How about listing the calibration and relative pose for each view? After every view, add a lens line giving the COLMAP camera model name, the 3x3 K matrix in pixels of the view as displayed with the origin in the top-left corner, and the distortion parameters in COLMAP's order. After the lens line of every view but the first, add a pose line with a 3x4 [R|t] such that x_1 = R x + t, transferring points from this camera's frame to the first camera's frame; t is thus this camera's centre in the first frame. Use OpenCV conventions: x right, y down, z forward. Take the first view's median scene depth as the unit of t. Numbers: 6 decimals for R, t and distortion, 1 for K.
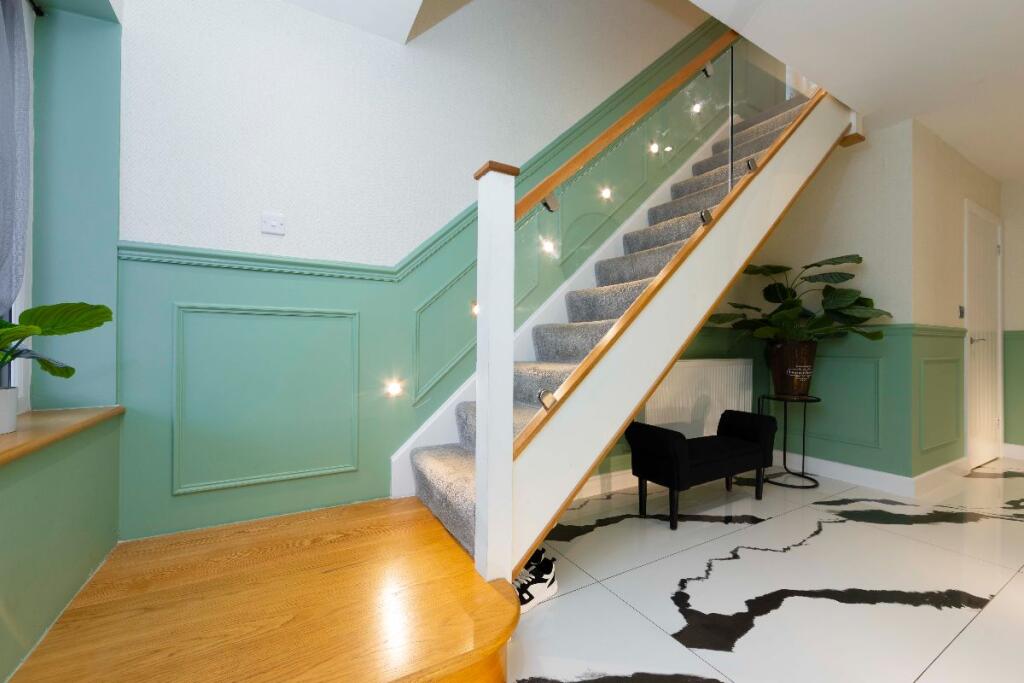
lens RADIAL K [[414.2, 0, 505.7], [0, 414.2, 346.8], [0, 0, 1]] dist [-0.000741, -0.000210]
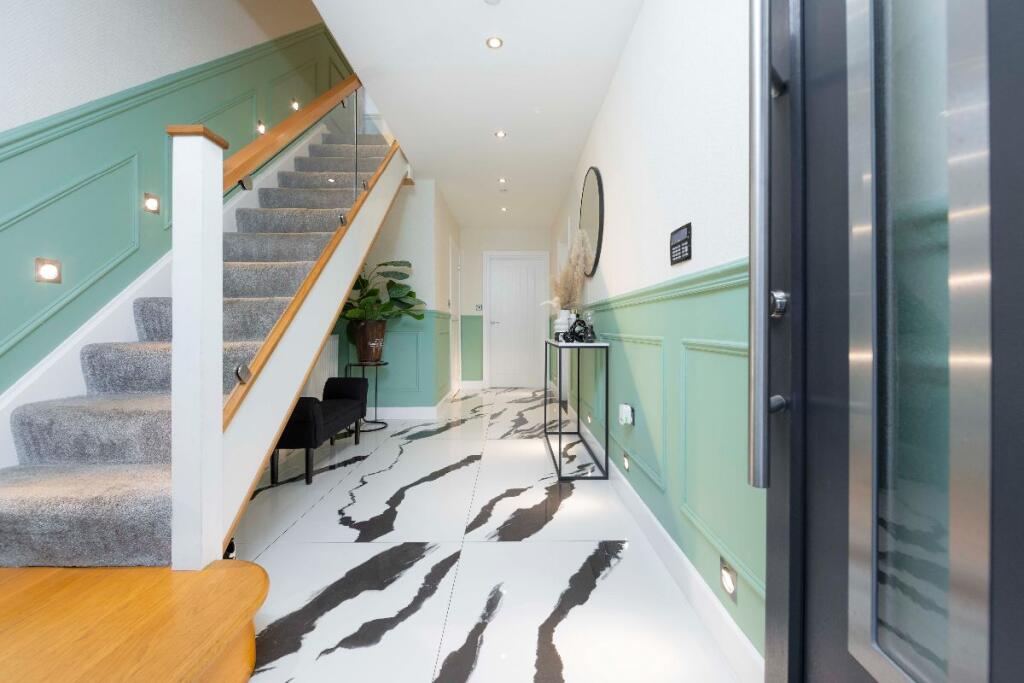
lens RADIAL K [[411.9, 0, 520.8], [0, 411.9, 338.8], [0, 0, 1]] dist [-0.002060, -0.000200]
pose [[0.477444, -0.033648, 0.878017, -0.271659], [0.008486, 0.999396, 0.033685, 0.005699], [-0.878621, -0.008631, 0.477442, -0.048886]]
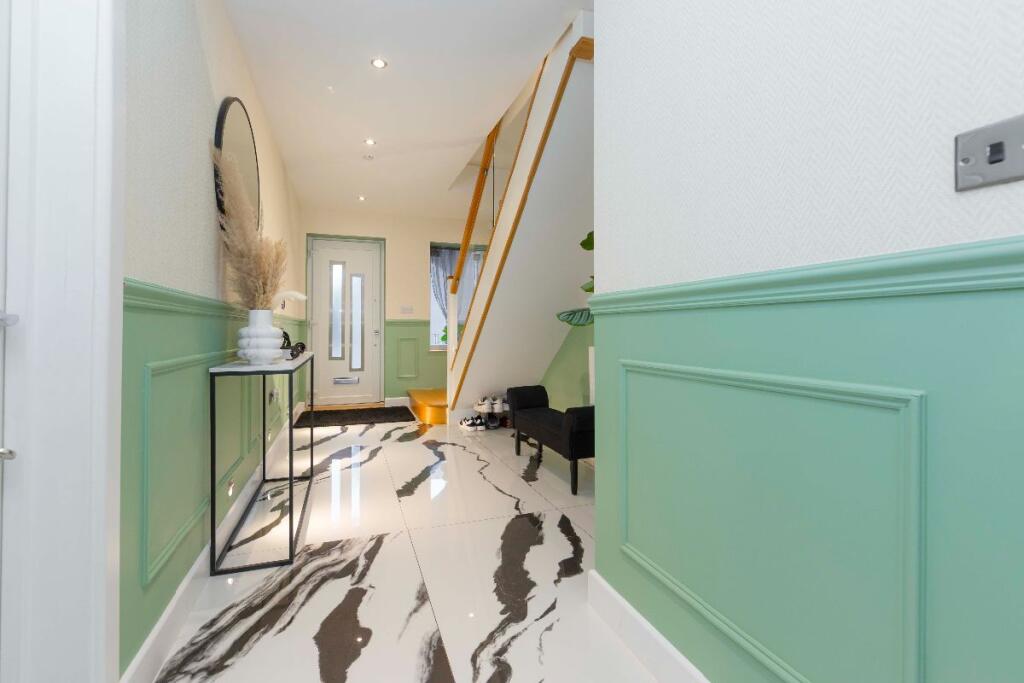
lens RADIAL K [[414.2, 0, 505.7], [0, 414.2, 346.8], [0, 0, 1]] dist [-0.000741, -0.000210]
pose [[-0.156099, 0.031227, -0.987248, 1.740575], [-0.000145, 0.999499, 0.031637, -0.010084], [0.987741, 0.005082, -0.156016, 1.082175]]
